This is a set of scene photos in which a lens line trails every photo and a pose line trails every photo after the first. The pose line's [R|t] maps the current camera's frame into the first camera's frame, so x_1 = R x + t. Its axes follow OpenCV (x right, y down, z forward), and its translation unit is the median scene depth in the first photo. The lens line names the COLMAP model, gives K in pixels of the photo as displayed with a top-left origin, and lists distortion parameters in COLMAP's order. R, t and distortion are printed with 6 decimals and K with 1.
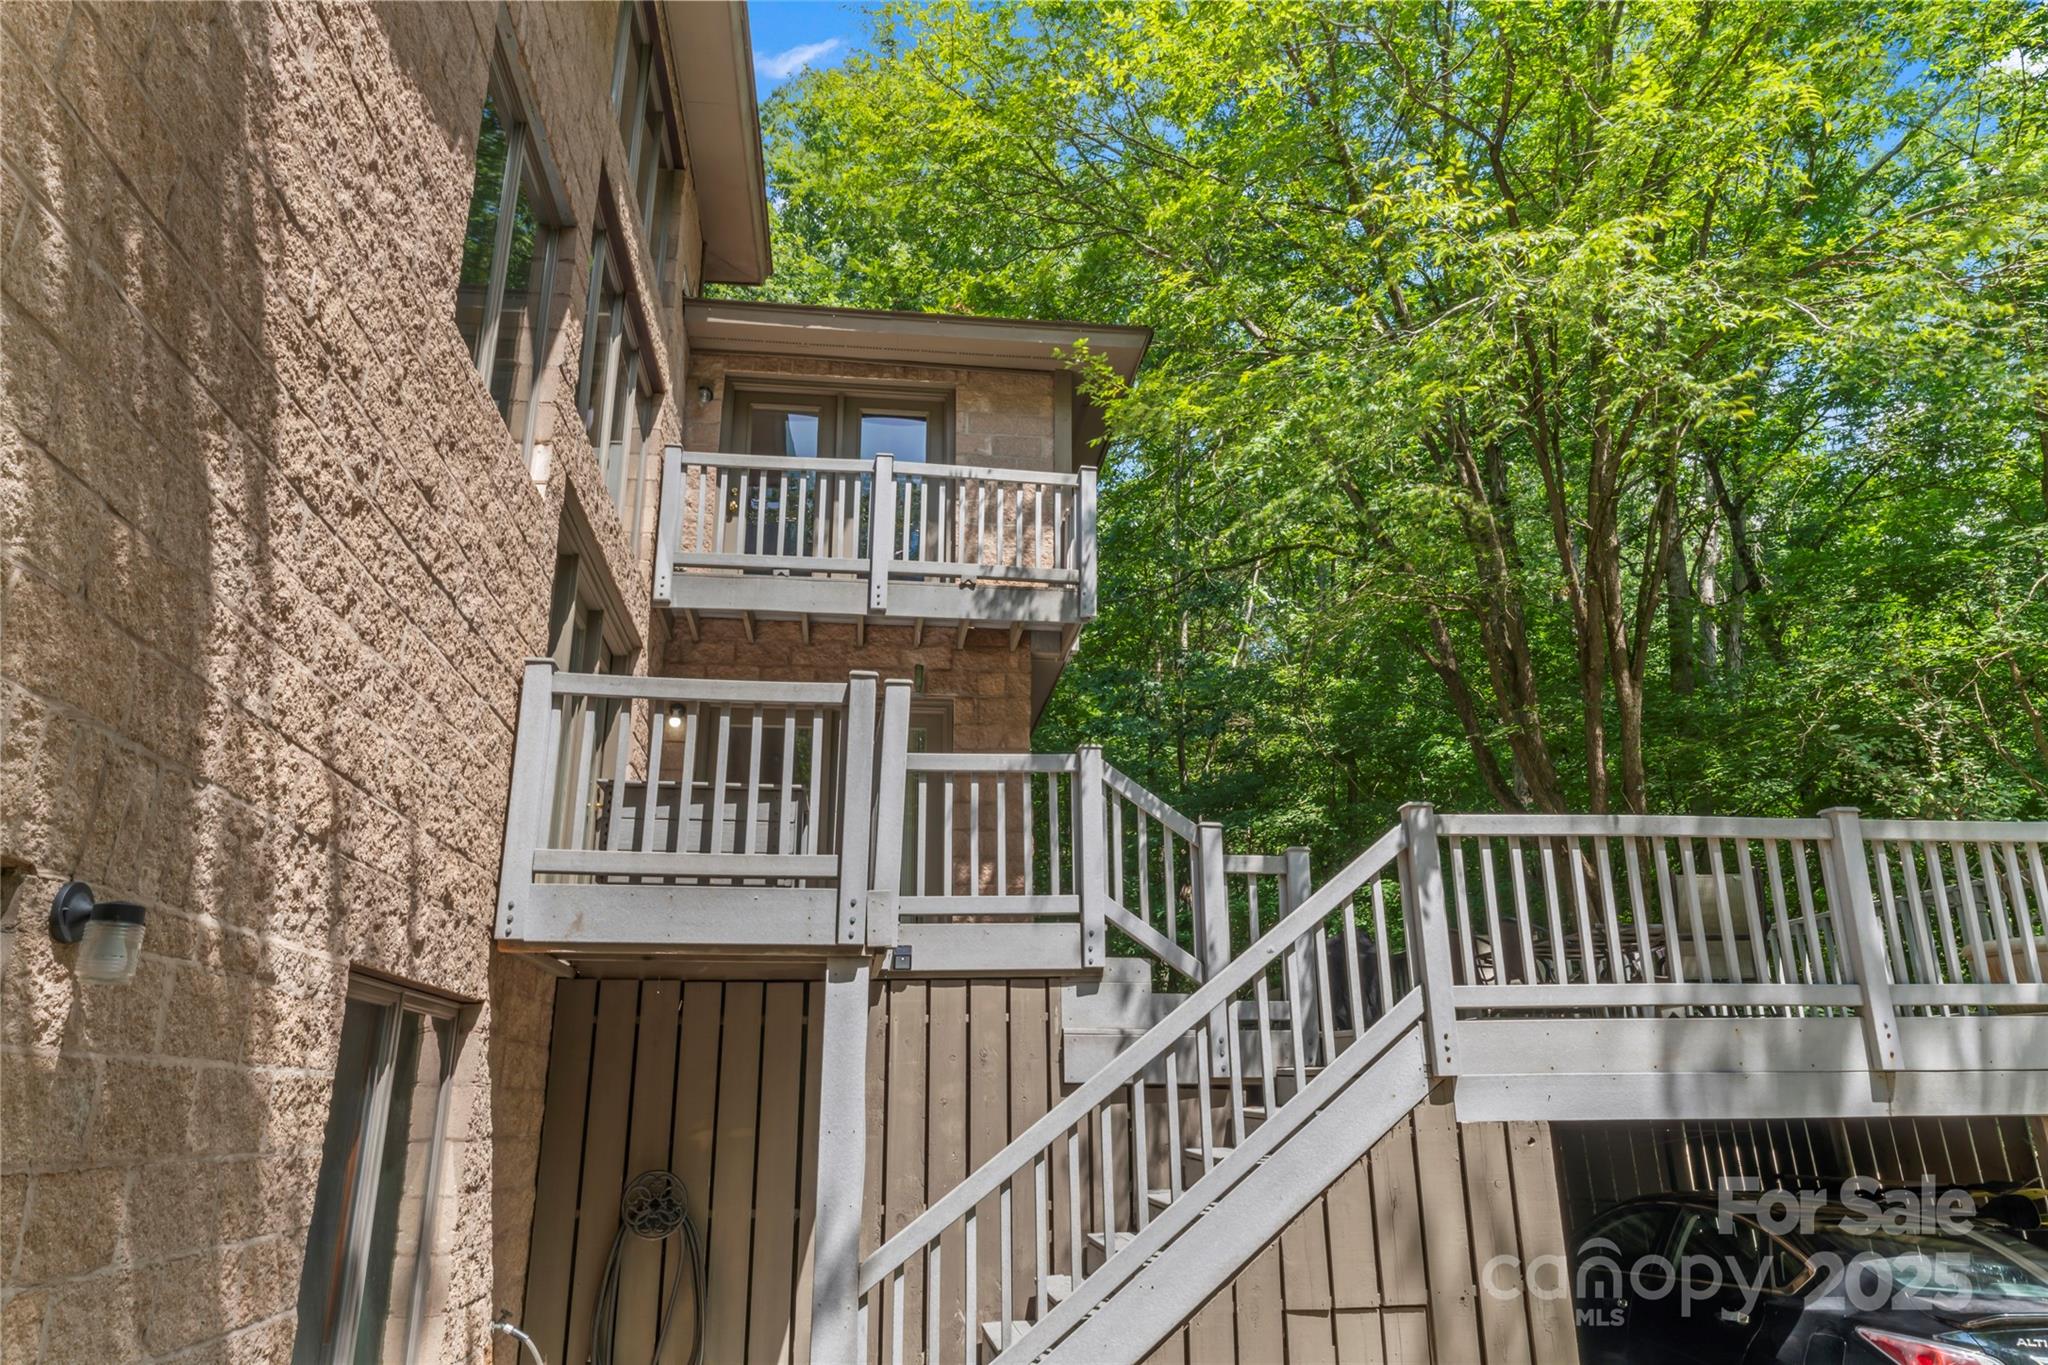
lens RADIAL K [[1301.7, 0, 1029.4], [0, 1301.7, 683.4], [0, 0, 1]] dist [-0.002573, 0.002494]
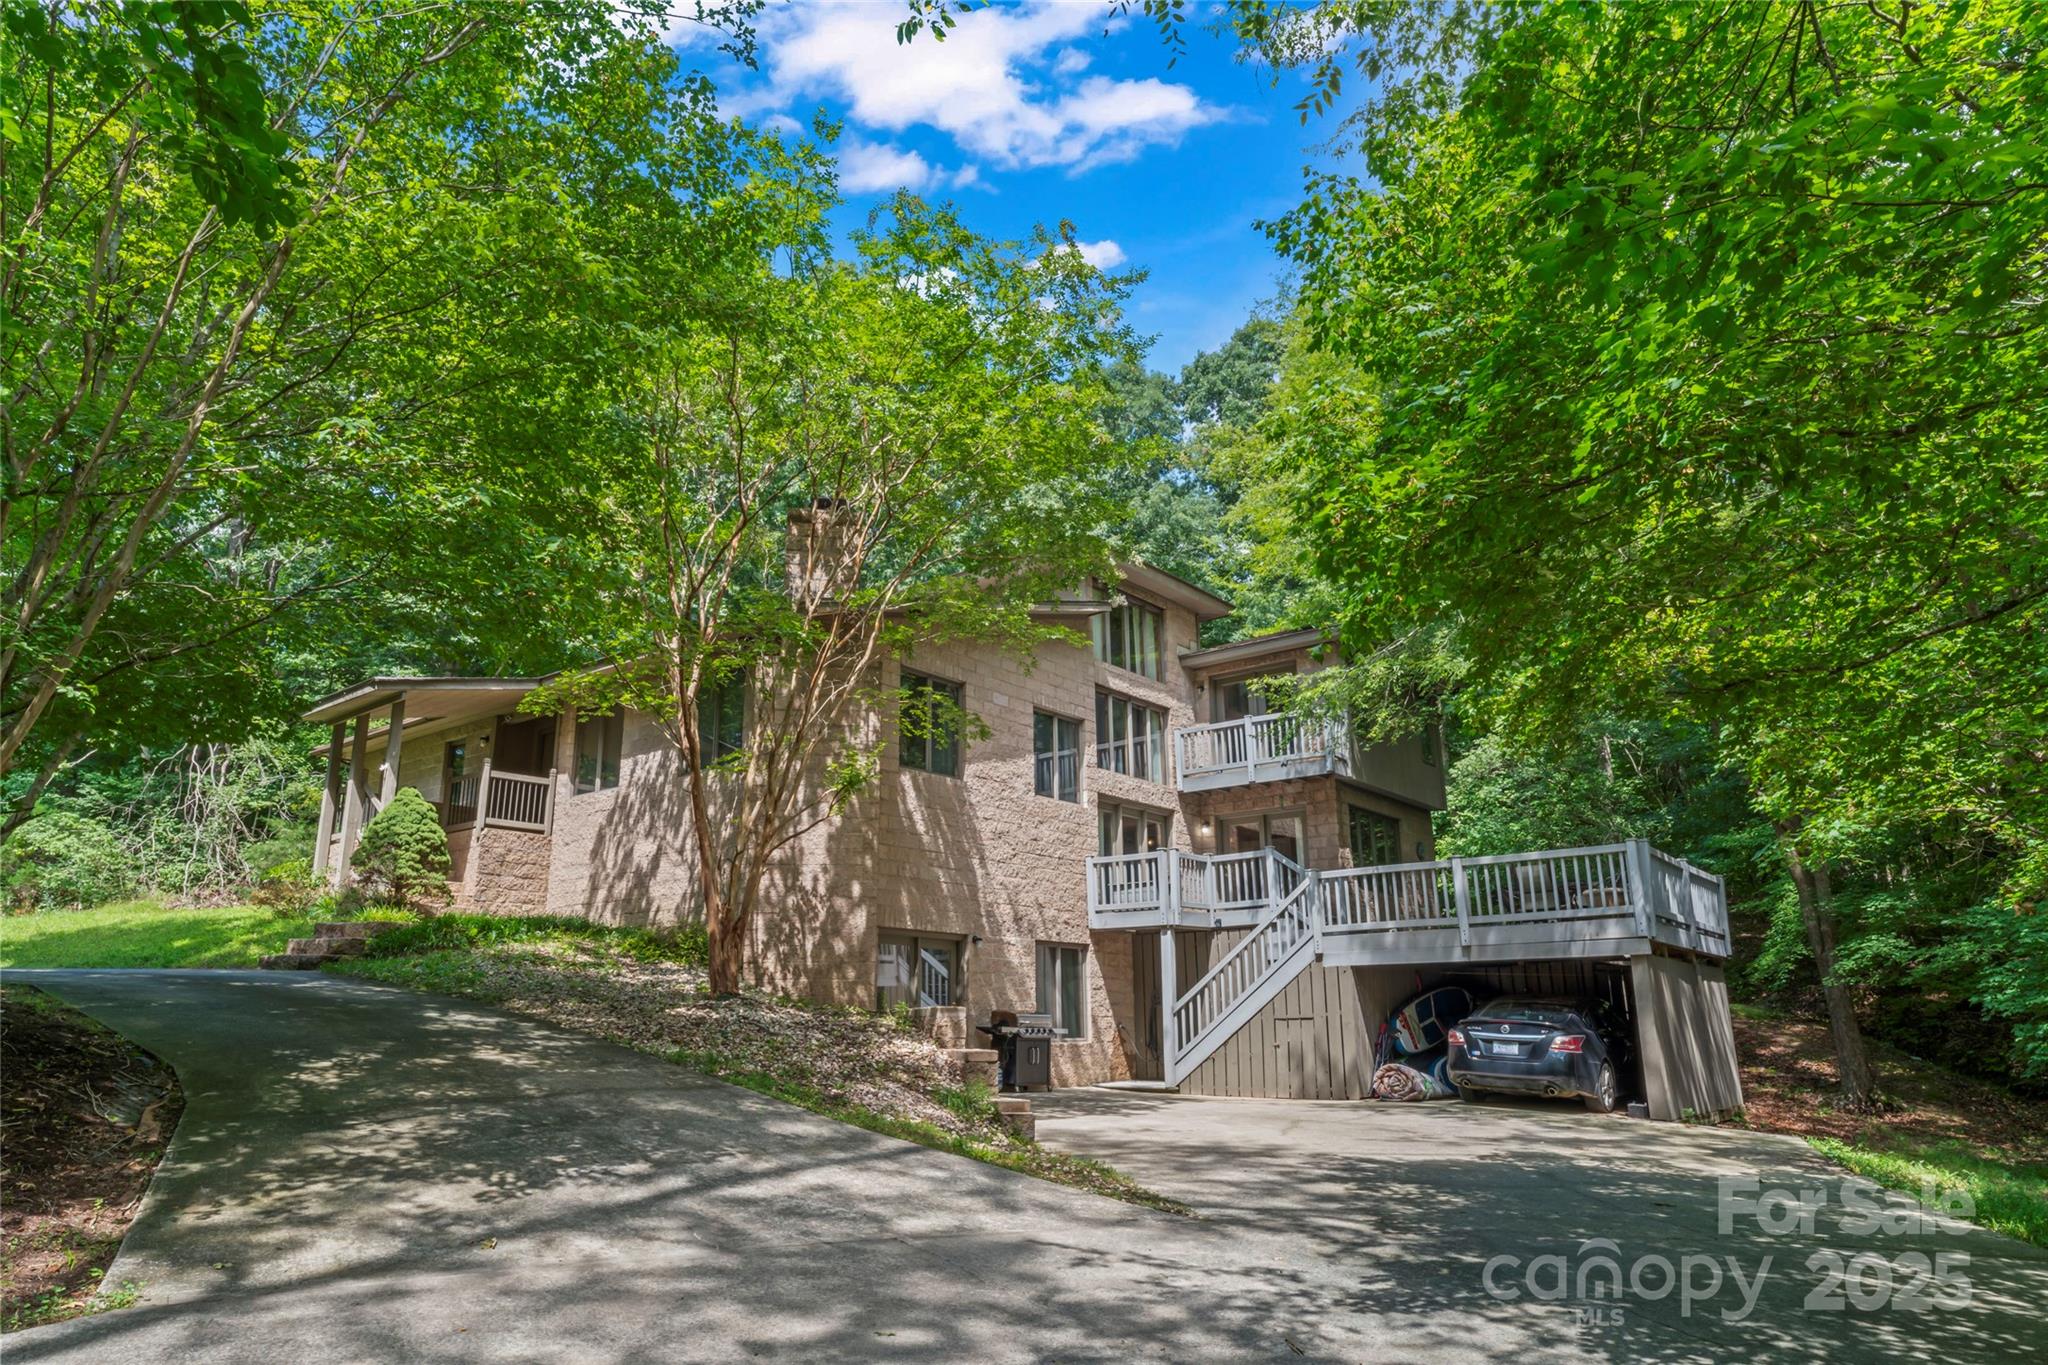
lens RADIAL K [[1301.7, 0, 1024.2], [0, 1301.7, 677.1], [0, 0, 1]] dist [-0.002573, 0.002494]
pose [[0.704716, -0.182241, -0.685684, 2.093152], [0.226203, 0.973725, -0.026314, -0.445779], [0.672463, -0.136560, 0.727423, -1.738045]]
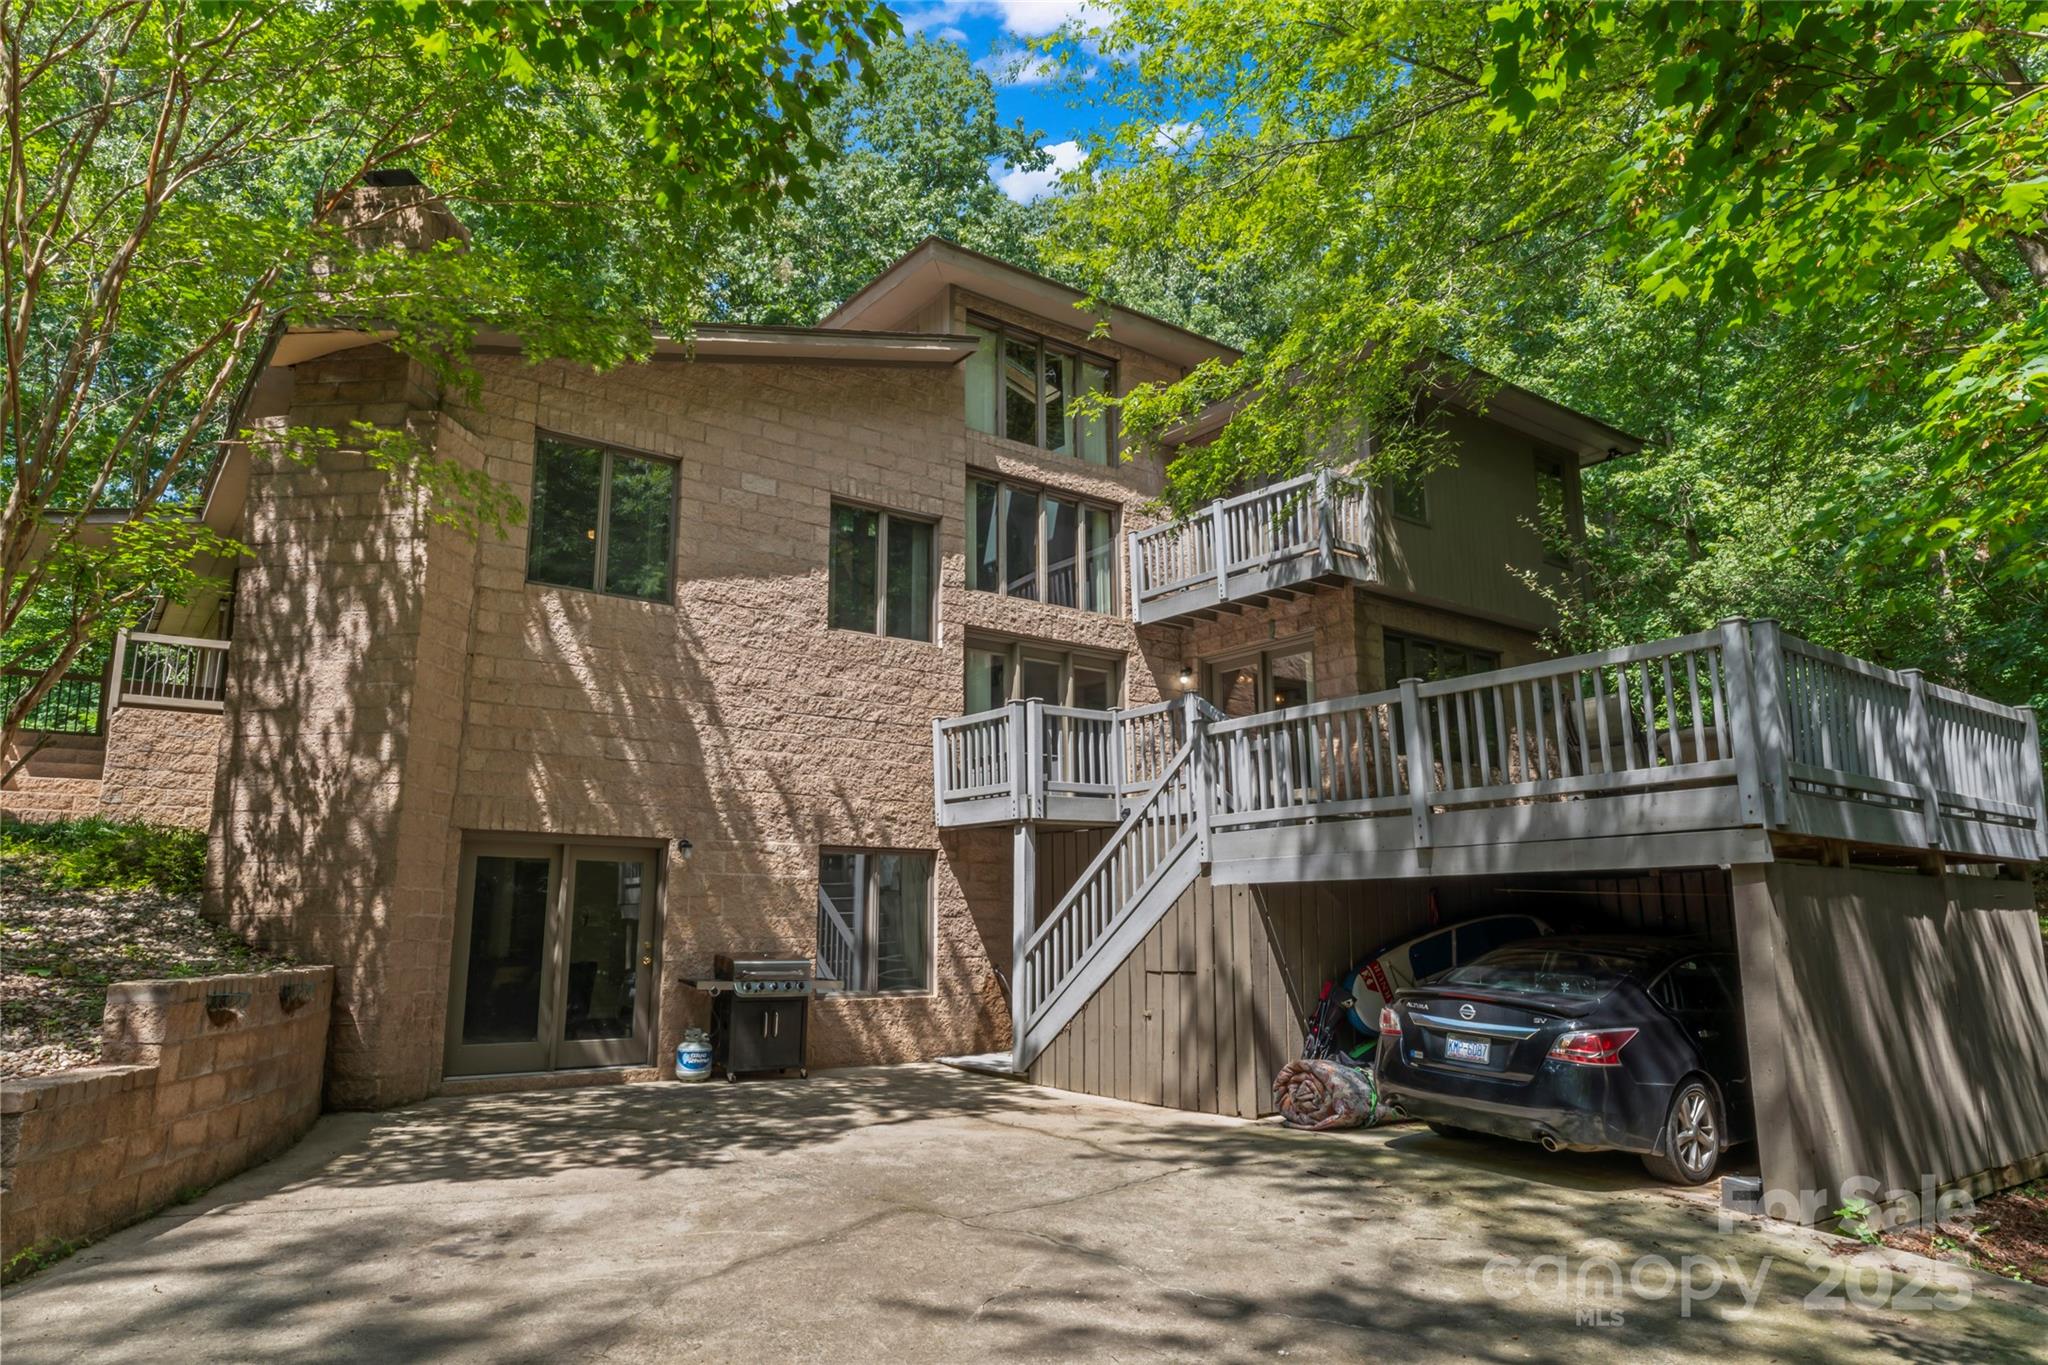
lens RADIAL K [[1301.7, 0, 1007.6], [0, 1301.7, 670.9], [0, 0, 1]] dist [-0.002573, 0.002494]
pose [[0.492174, -0.162292, -0.855235, 1.786985], [0.274309, 0.961328, -0.024564, -0.004053], [0.826147, -0.222509, 0.517659, -0.168404]]
